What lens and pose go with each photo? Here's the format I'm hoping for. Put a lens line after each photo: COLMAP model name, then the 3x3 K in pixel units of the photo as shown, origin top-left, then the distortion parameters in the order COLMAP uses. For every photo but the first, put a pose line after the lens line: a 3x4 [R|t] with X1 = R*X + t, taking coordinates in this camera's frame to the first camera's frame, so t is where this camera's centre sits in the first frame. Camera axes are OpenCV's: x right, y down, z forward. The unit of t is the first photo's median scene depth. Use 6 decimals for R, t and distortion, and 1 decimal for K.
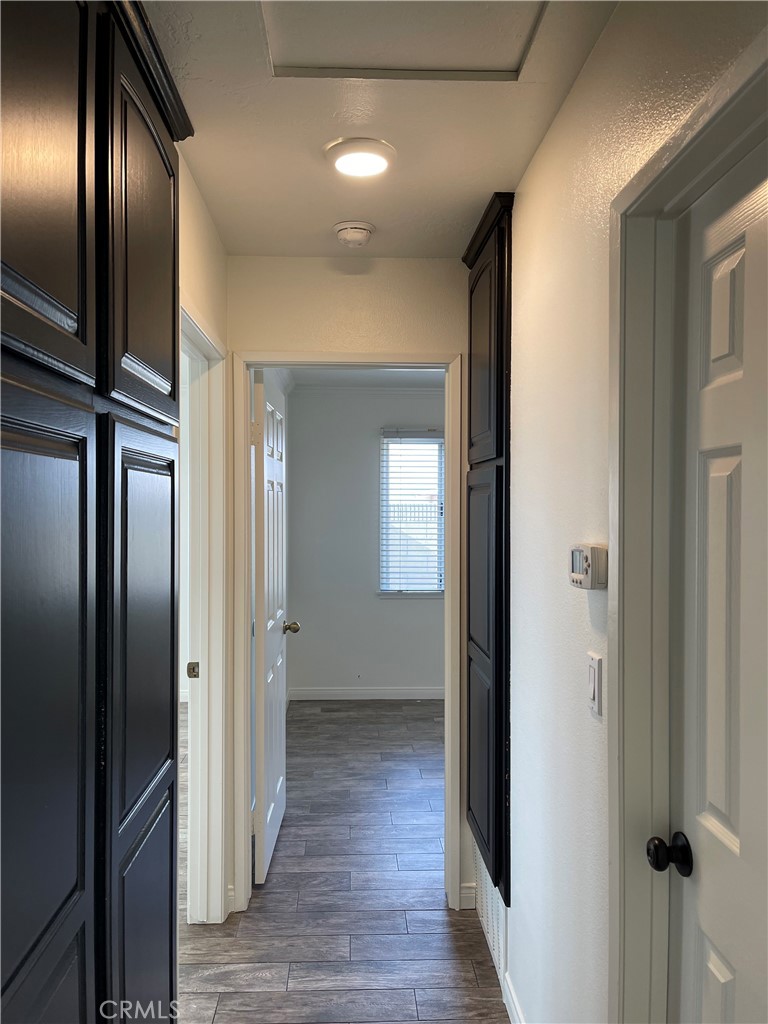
lens RADIAL K [[774.9, 0, 382.0], [0, 774.9, 511.8], [0, 0, 1]] dist [0.070142, -0.089938]
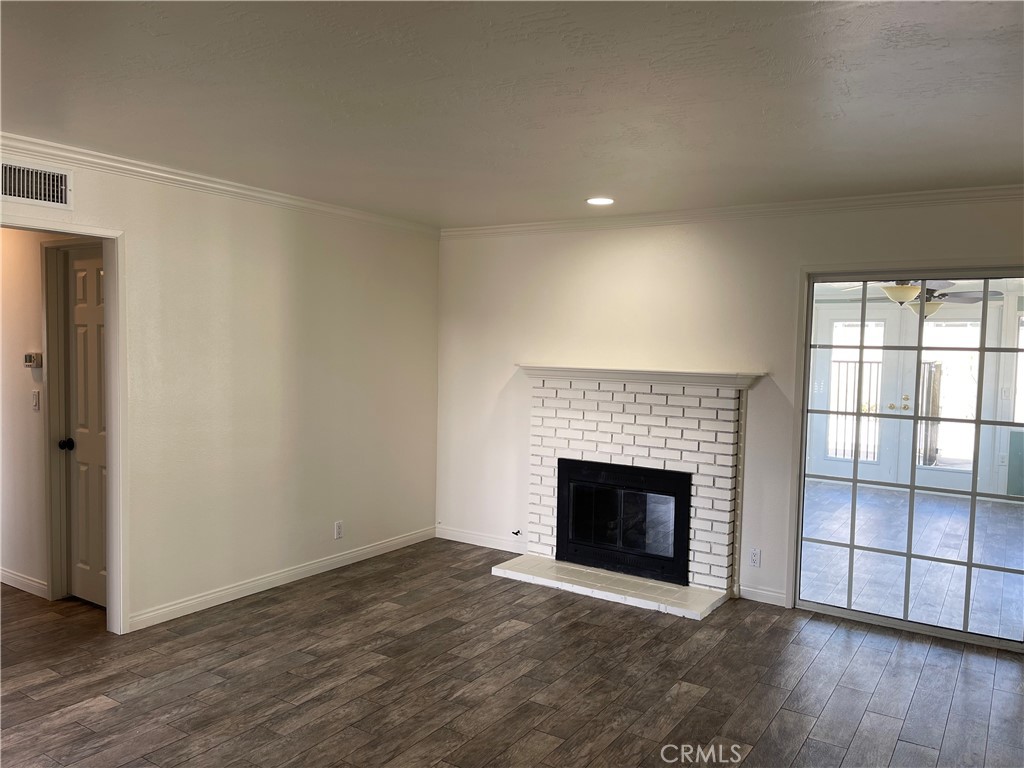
lens RADIAL K [[774.9, 0, 514.9], [0, 774.9, 388.0], [0, 0, 1]] dist [0.070142, -0.089938]
pose [[0.584285, -0.039598, 0.810582, -1.233275], [-0.006131, 0.998565, 0.053201, 0.007498], [-0.811525, -0.036054, 0.583204, -2.520023]]
